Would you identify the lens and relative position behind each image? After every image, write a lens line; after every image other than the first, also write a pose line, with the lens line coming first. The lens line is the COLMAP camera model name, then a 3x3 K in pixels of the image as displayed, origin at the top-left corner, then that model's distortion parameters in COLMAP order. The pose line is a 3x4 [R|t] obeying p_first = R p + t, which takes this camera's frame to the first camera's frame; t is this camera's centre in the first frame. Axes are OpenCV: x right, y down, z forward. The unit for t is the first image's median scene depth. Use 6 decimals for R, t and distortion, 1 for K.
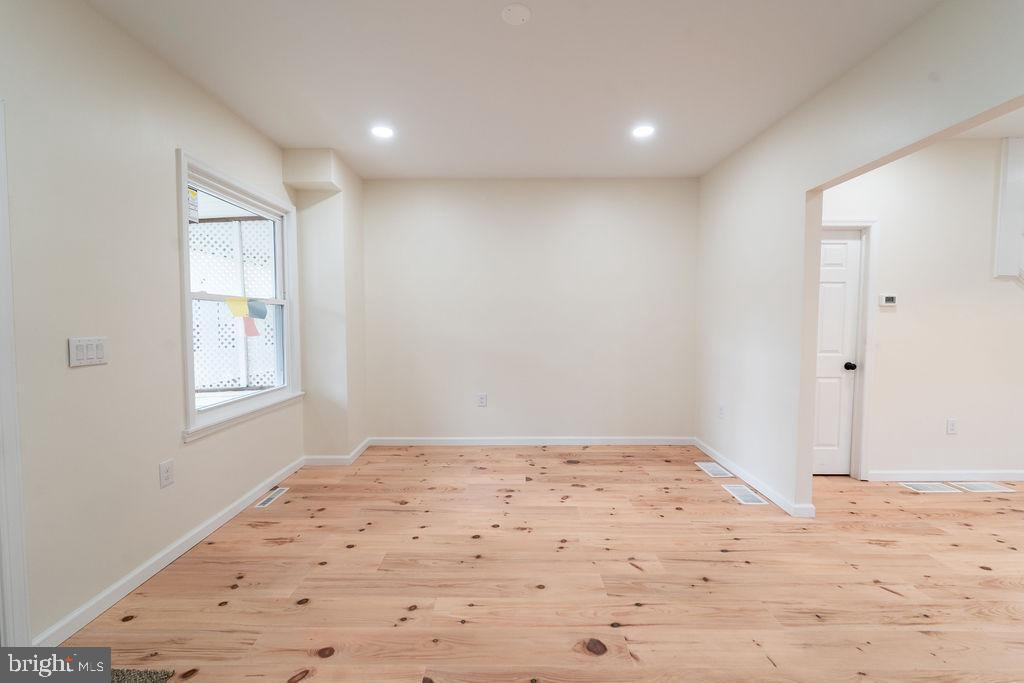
lens RADIAL K [[420.1, 0, 512.4], [0, 420.1, 343.7], [0, 0, 1]] dist [0.000313, -0.000053]
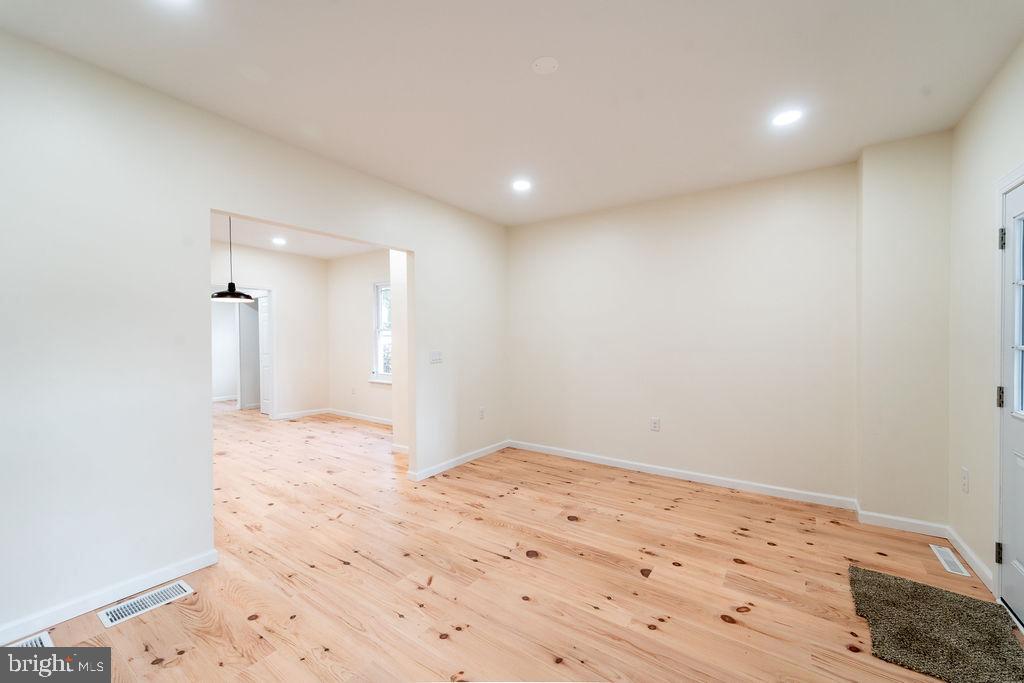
lens RADIAL K [[406.8, 0, 509.5], [0, 406.8, 343.1], [0, 0, 1]] dist [0.000732, -0.000072]
pose [[-0.821694, -0.001343, 0.569928, -0.308570], [0.042514, 0.997067, 0.063645, -0.078560], [-0.568341, 0.076526, -0.819226, 1.171237]]
